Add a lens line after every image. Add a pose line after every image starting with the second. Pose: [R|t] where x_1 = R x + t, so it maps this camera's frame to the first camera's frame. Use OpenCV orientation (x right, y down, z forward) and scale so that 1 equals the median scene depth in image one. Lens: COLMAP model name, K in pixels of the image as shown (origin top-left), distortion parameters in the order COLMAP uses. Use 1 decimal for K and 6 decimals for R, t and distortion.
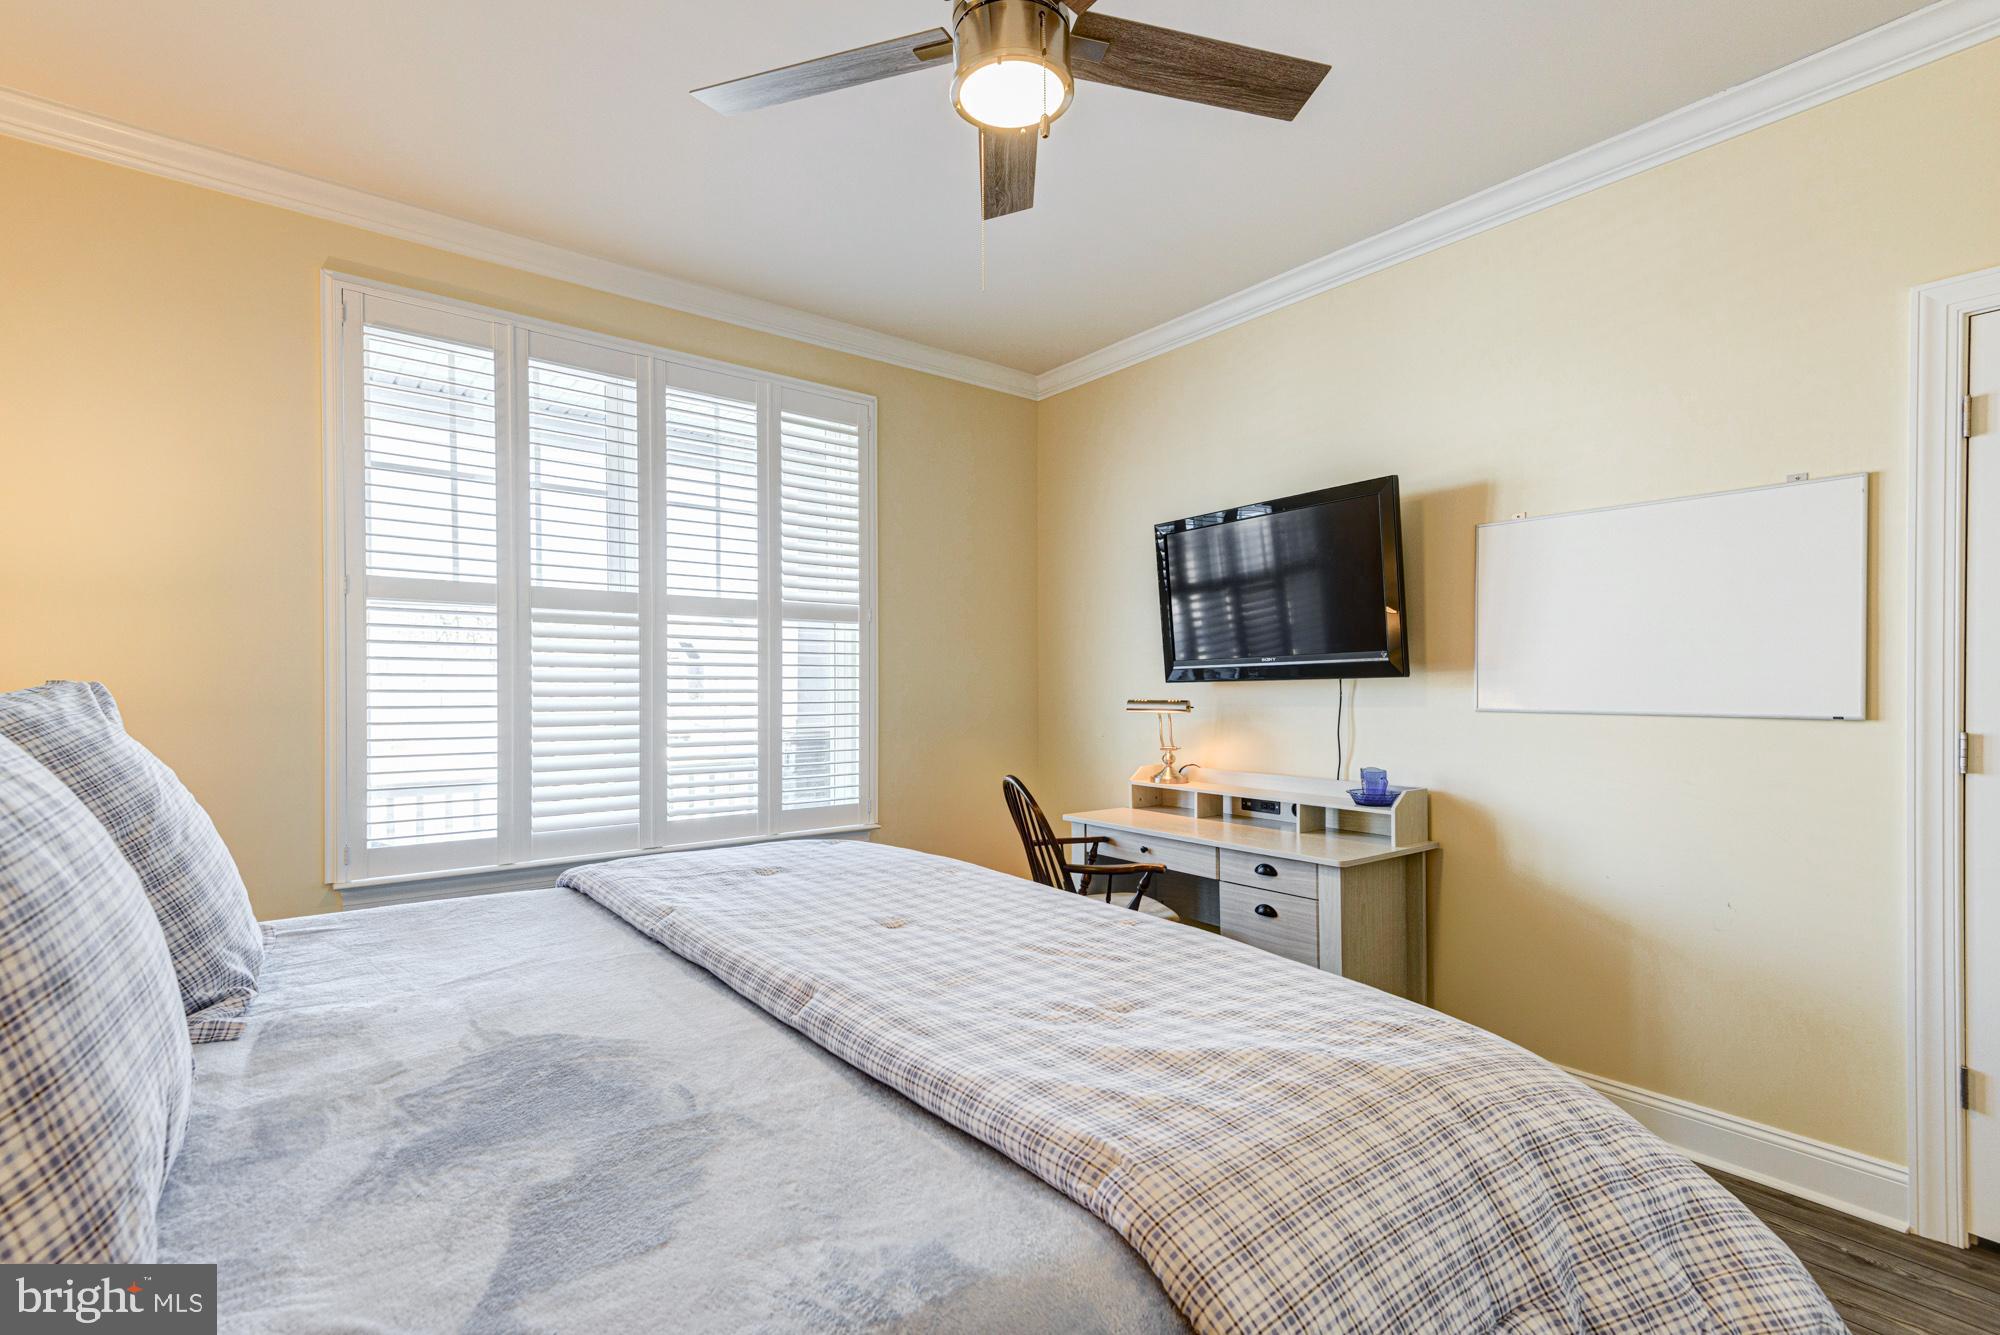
lens RADIAL K [[902.4, 0, 989.4], [0, 902.4, 680.1], [0, 0, 1]] dist [0.025610, -0.001260]
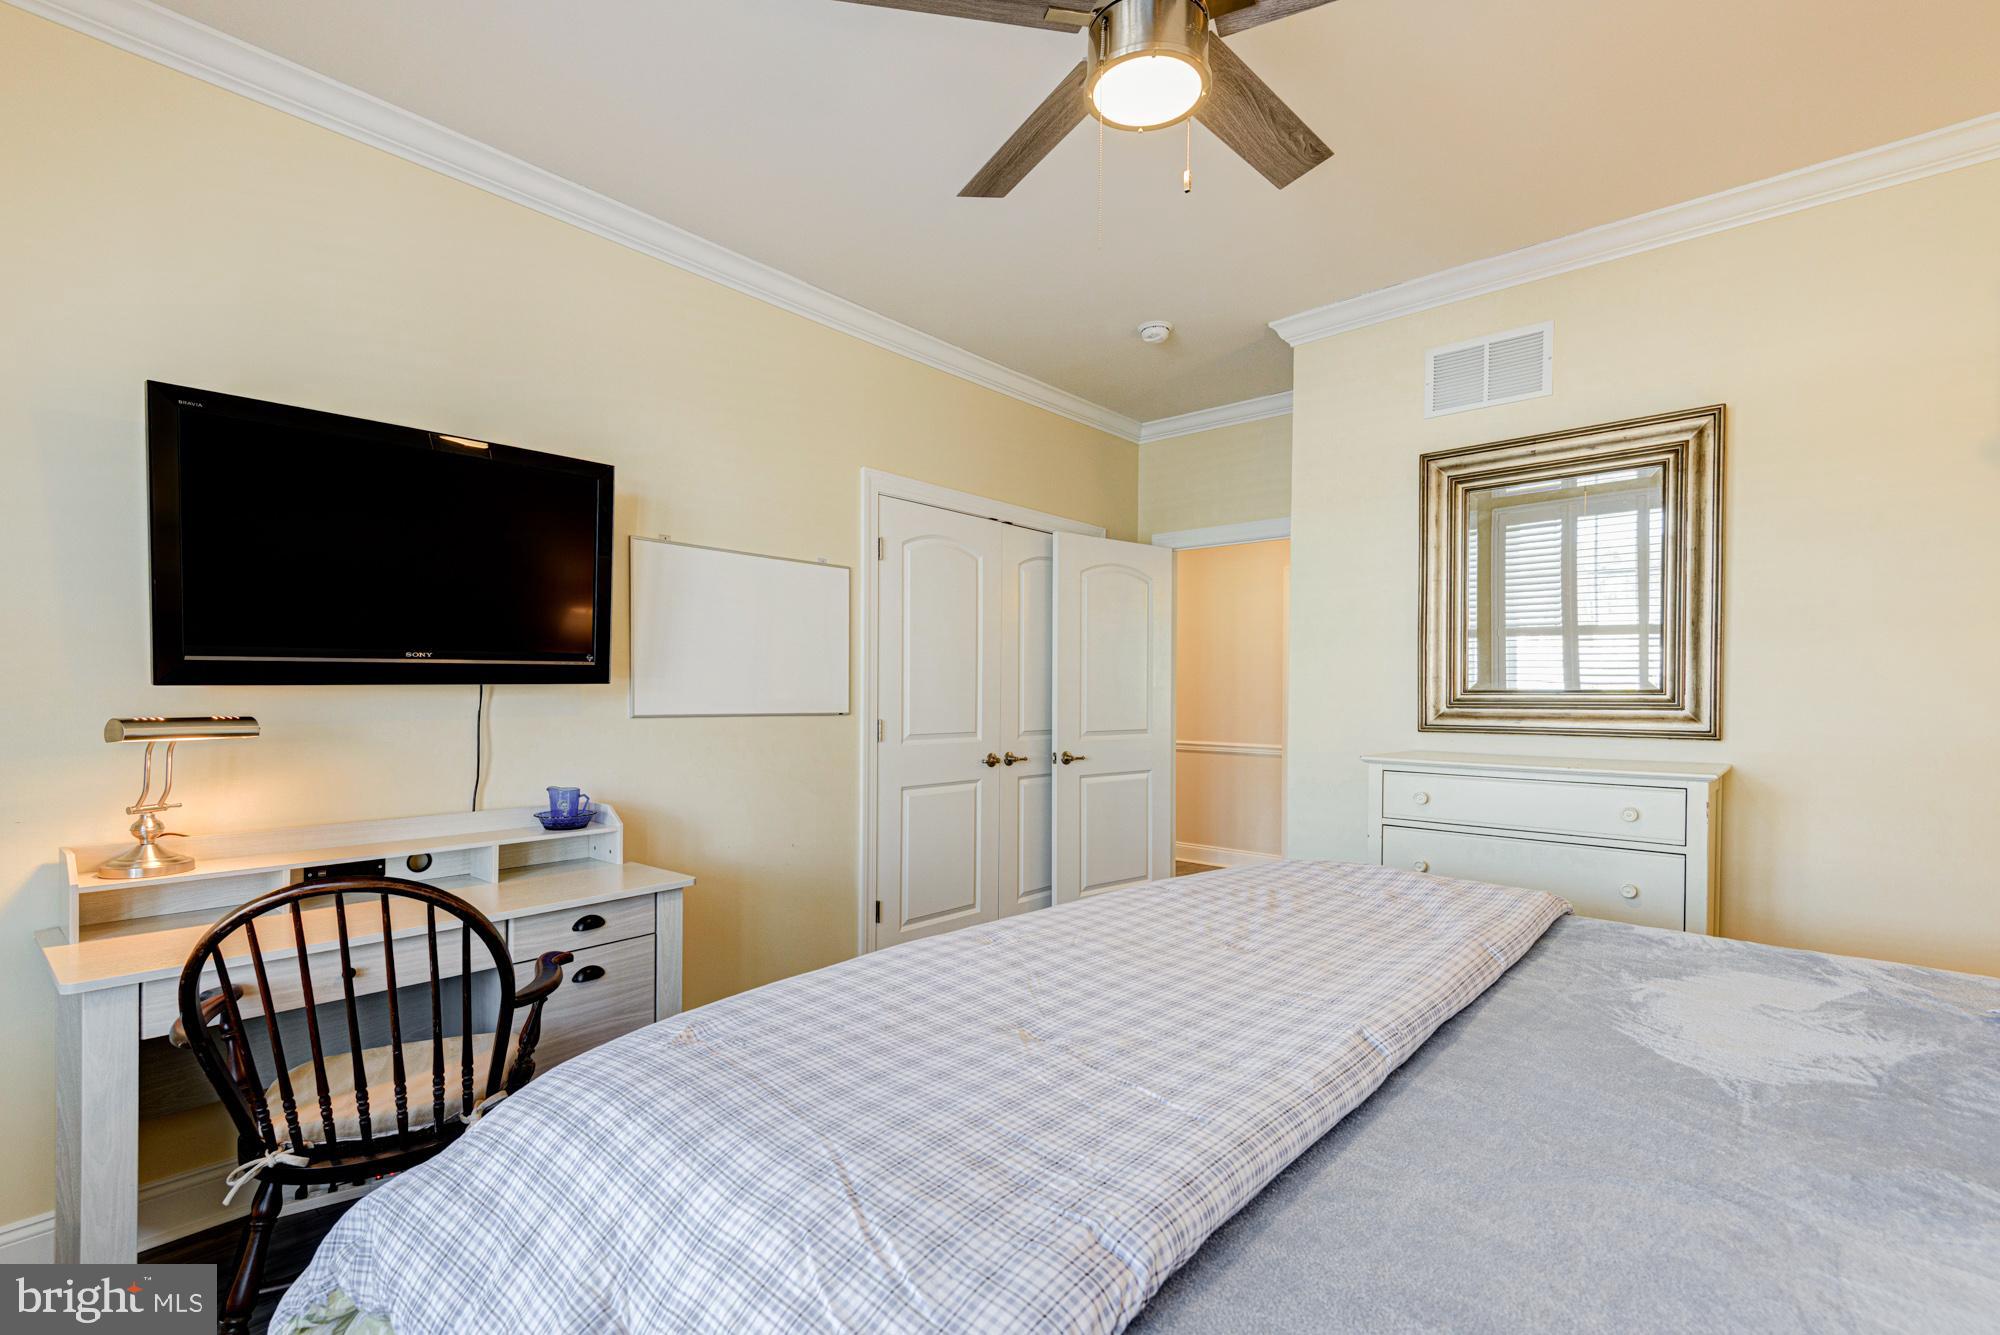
lens RADIAL K [[902.4, 0, 989.1], [0, 902.4, 687.0], [0, 0, 1]] dist [0.025610, -0.001260]
pose [[-0.167488, 0.009157, 0.985832, -0.514939], [-0.007782, 0.999913, -0.010610, 0.007286], [-0.985843, -0.009448, -0.167402, 0.746024]]
